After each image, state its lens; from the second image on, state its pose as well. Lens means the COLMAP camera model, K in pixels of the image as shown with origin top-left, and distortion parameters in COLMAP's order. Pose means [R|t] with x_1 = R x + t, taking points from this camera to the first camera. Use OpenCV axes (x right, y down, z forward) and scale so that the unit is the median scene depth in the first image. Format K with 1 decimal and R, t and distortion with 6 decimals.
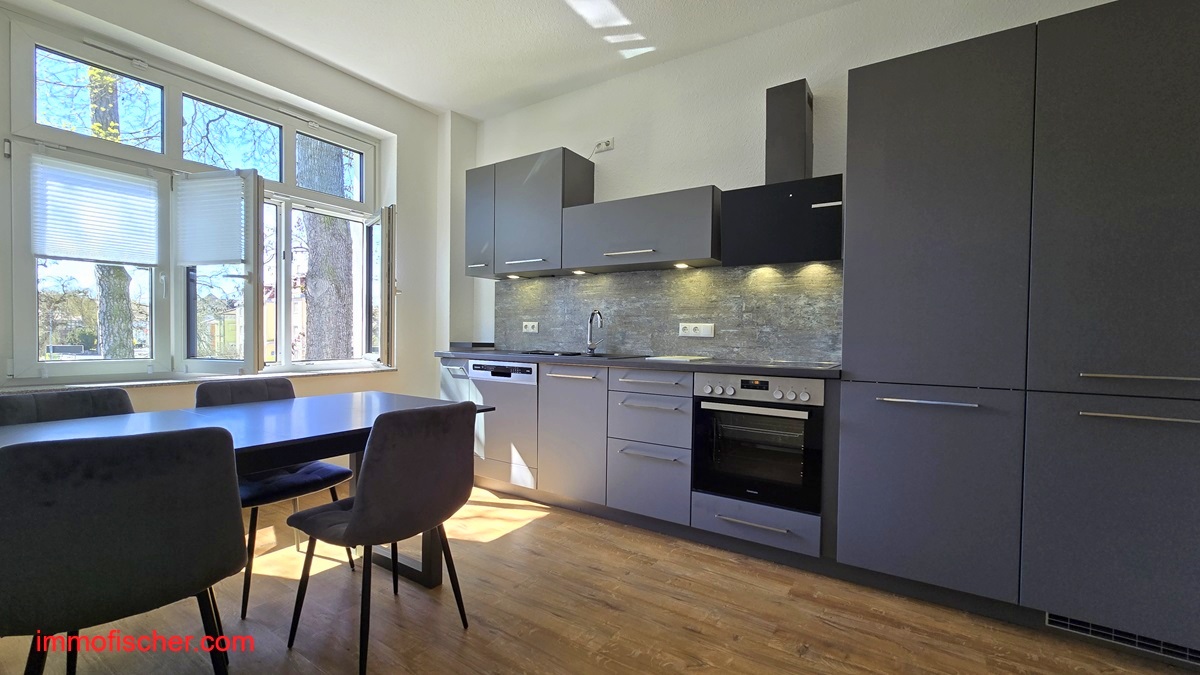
lens RADIAL K [[498.9, 0, 600.4], [0, 498.9, 342.3], [0, 0, 1]] dist [0.008675, 0.000273]
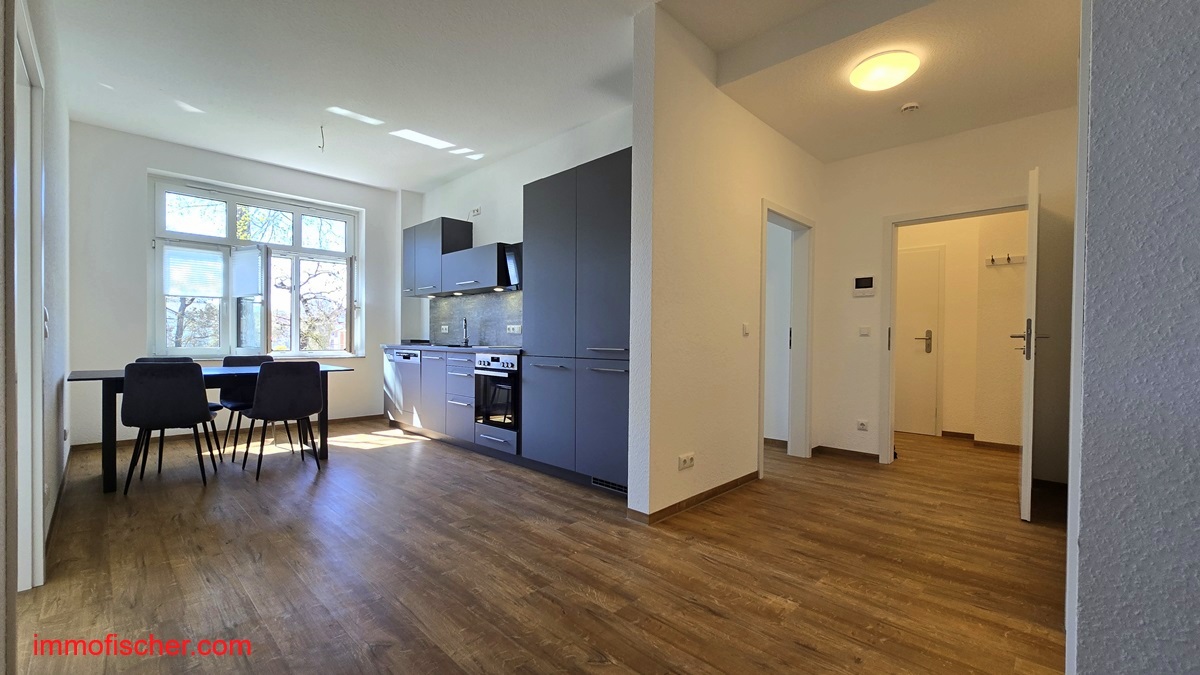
lens RADIAL K [[487.1, 0, 600.0], [0, 487.1, 337.5], [0, 0, 1]] dist [0.000916, -0.000117]
pose [[0.983620, -0.008413, -0.180058, 0.794002], [0.005747, 0.999866, -0.015323, 0.028693], [0.180163, 0.014037, 0.983537, -0.504700]]
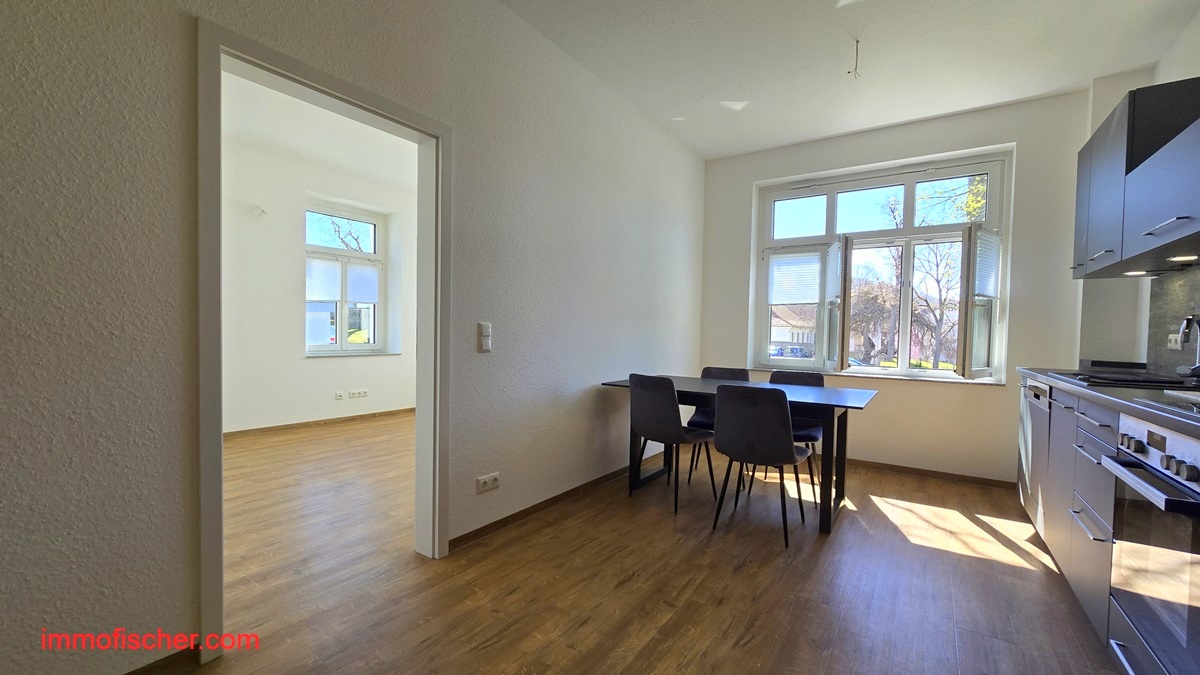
lens RADIAL K [[486.9, 0, 605.2], [0, 486.9, 345.8], [0, 0, 1]] dist [0.003128, 0.000149]
pose [[0.000615, 0.012923, -0.999916, 0.708141], [-0.029578, 0.999479, 0.012899, -0.013533], [0.999562, 0.029567, 0.000996, 0.294088]]
